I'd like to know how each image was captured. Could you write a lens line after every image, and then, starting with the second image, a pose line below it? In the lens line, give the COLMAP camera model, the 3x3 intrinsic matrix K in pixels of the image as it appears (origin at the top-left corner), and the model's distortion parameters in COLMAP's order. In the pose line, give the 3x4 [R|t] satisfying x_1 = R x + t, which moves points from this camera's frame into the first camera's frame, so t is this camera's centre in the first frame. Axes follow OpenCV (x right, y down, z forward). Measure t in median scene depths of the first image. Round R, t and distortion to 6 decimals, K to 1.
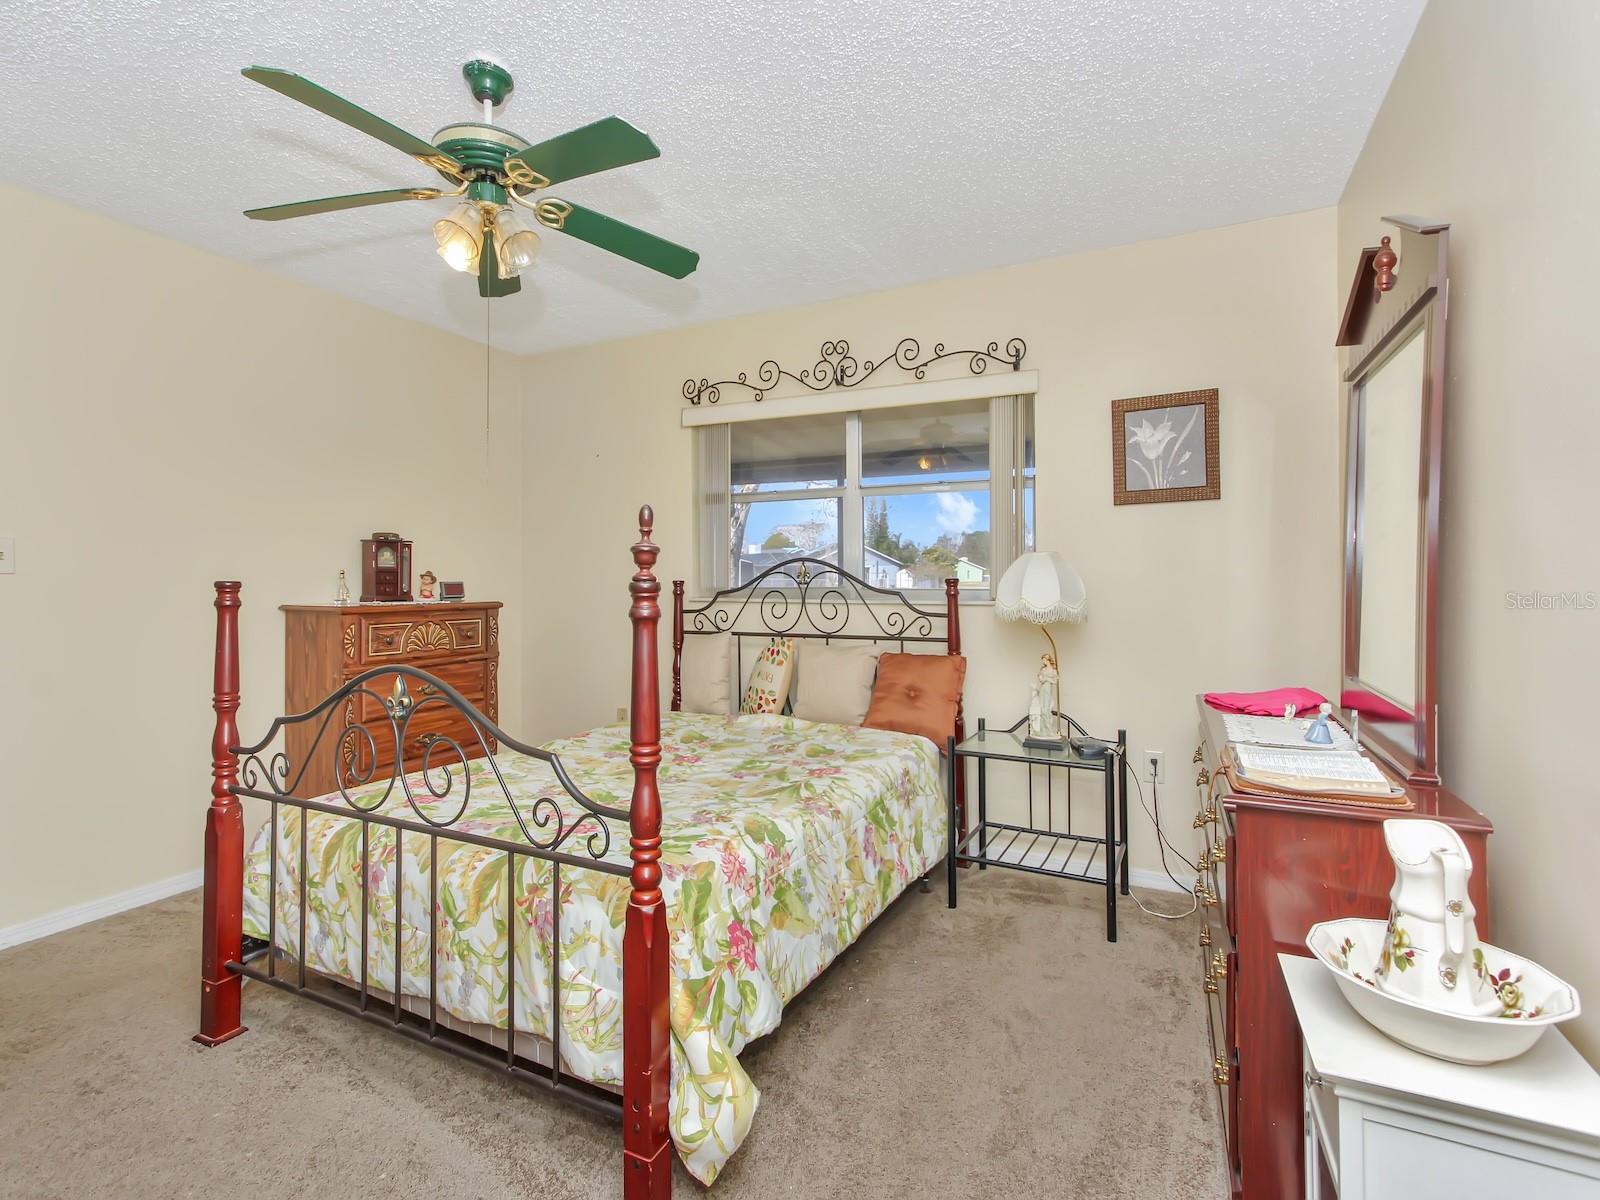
lens RADIAL K [[747.0, 0, 804.8], [0, 747.0, 566.6], [0, 0, 1]] dist [-0.004481, 0.000118]
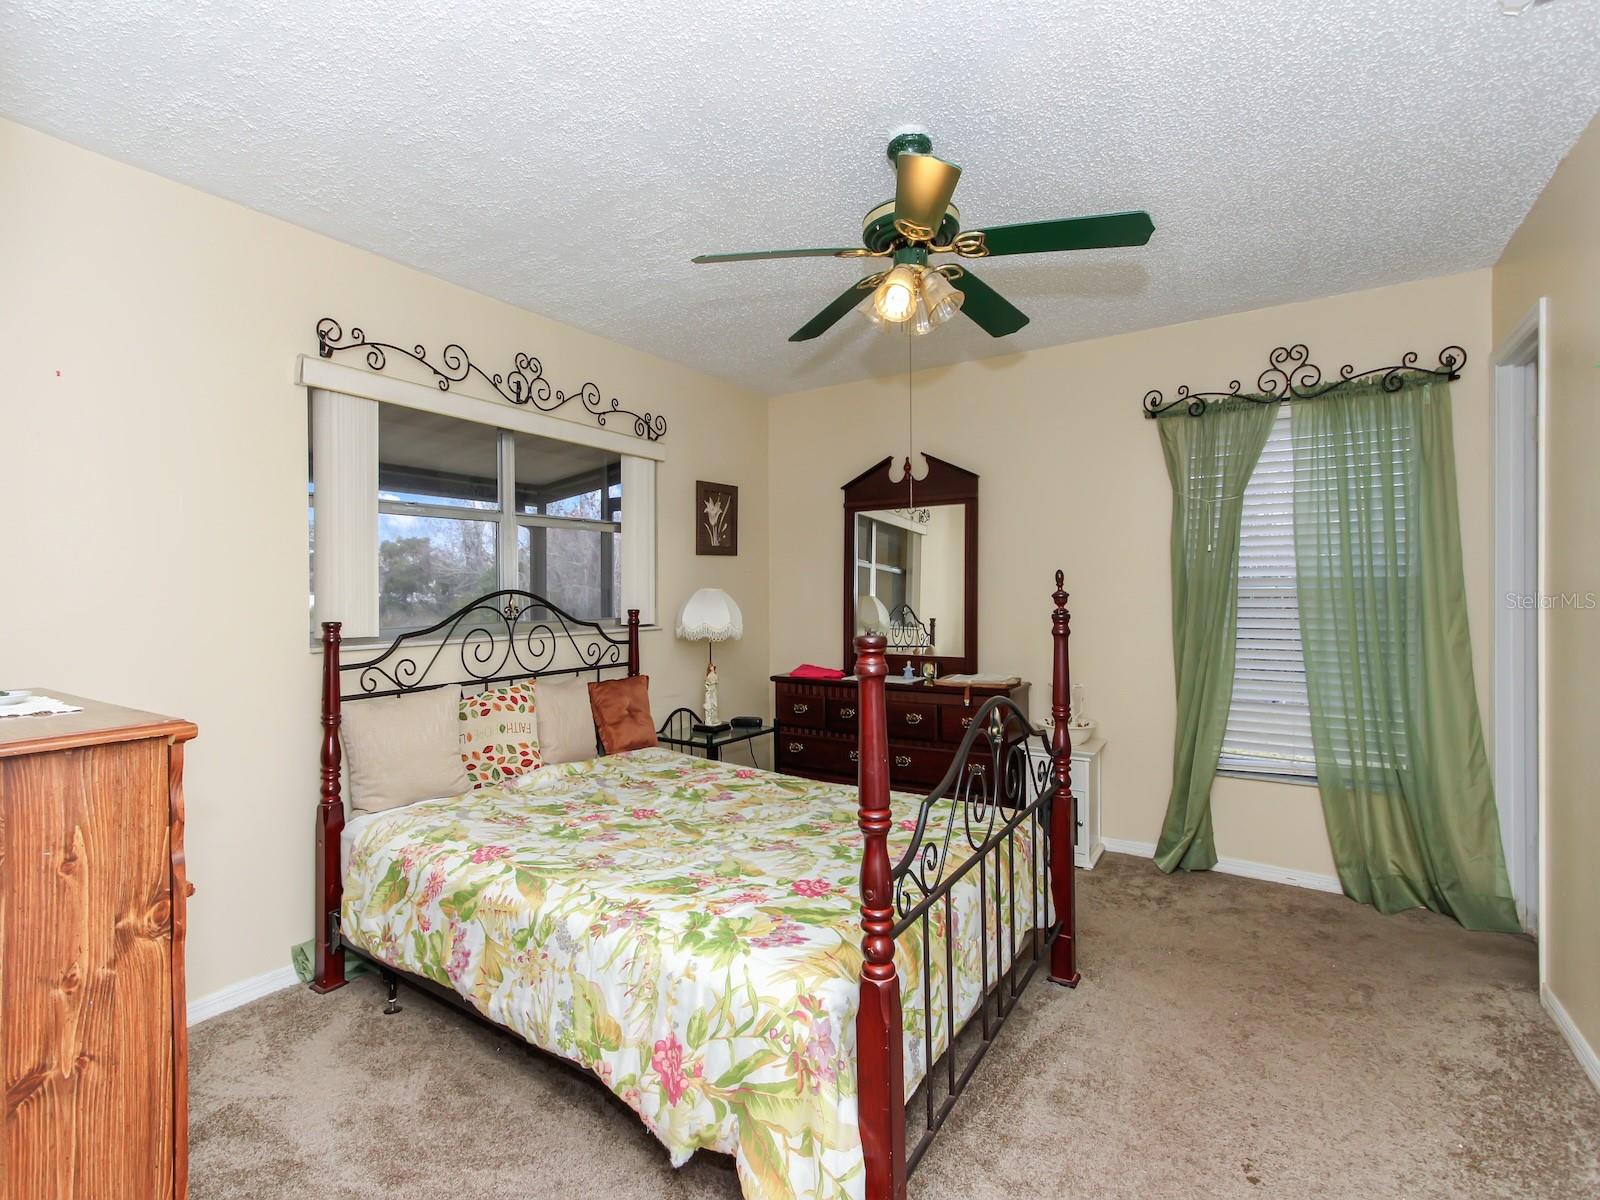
lens RADIAL K [[733.0, 0, 768.7], [0, 733.0, 593.6], [0, 0, 1]] dist [-0.002307, 0.000009]
pose [[0.160154, -0.000252, 0.987092, -0.808978], [-0.004702, 0.999988, 0.001018, -0.009701], [-0.987081, -0.004804, 0.160151, 0.560601]]
